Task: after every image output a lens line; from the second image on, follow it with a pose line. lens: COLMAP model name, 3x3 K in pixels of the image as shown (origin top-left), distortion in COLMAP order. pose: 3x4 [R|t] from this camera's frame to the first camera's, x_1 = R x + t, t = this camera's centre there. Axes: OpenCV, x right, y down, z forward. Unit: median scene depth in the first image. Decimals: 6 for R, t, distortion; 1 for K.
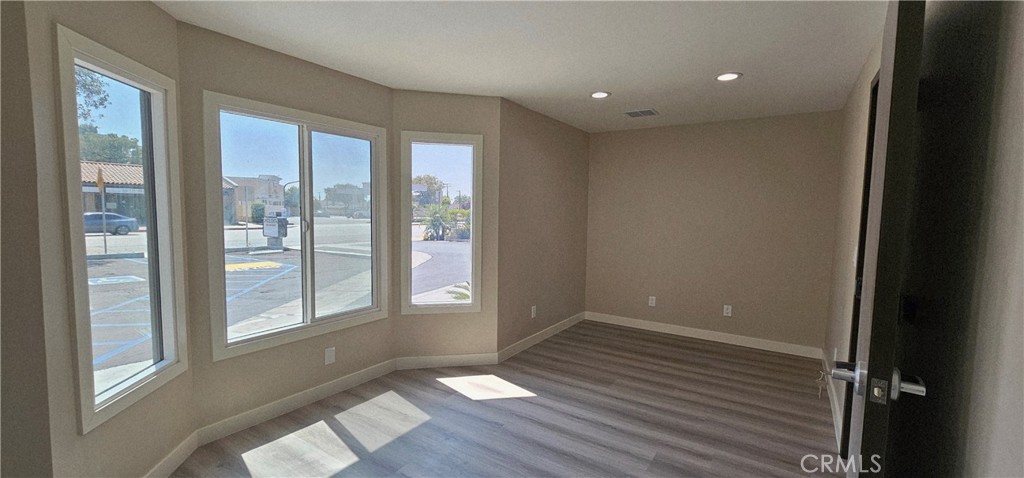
lens RADIAL K [[420.8, 0, 503.4], [0, 420.8, 241.6], [0, 0, 1]] dist [-0.000889, -0.001110]
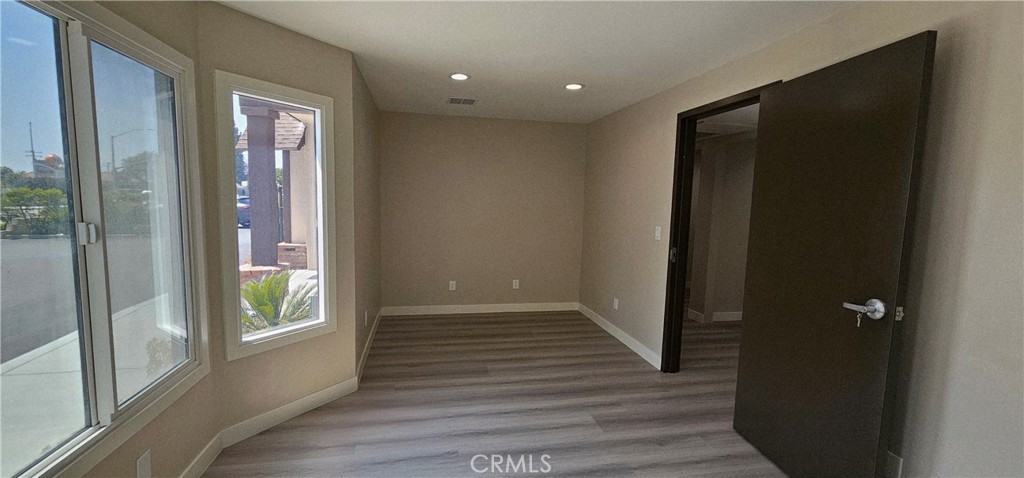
lens RADIAL K [[420.8, 0, 503.4], [0, 420.8, 241.6], [0, 0, 1]] dist [-0.000889, -0.001110]
pose [[0.698550, -0.068580, 0.712267, -0.412798], [0.039649, 0.997577, 0.057166, -0.029523], [-0.714461, -0.011693, 0.699577, 0.268846]]
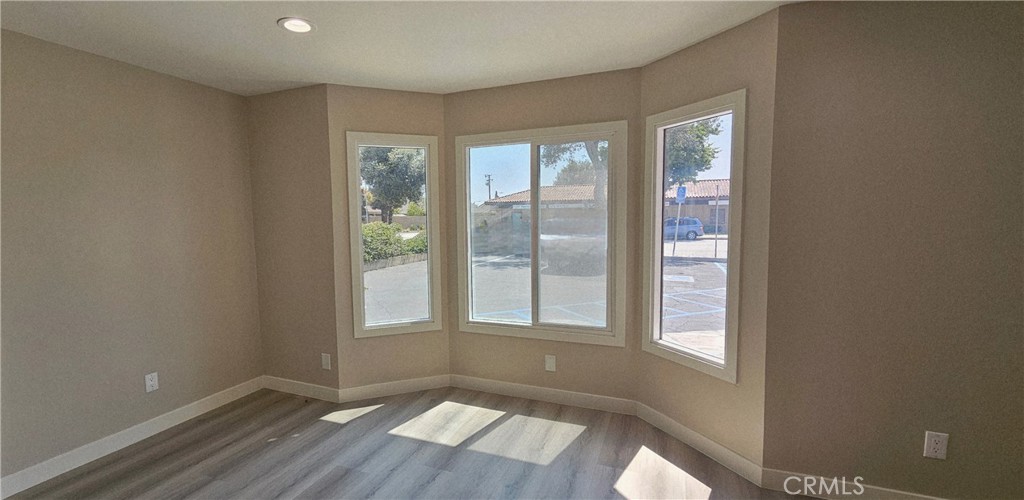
lens RADIAL K [[435.4, 0, 480.1], [0, 435.4, 253.4], [0, 0, 1]] dist [0.000060, -0.000002]
pose [[0.195673, 0.061487, -0.978740, 0.520023], [-0.057020, 0.997057, 0.051238, -0.034767], [0.979010, 0.045782, 0.198603, 0.557218]]
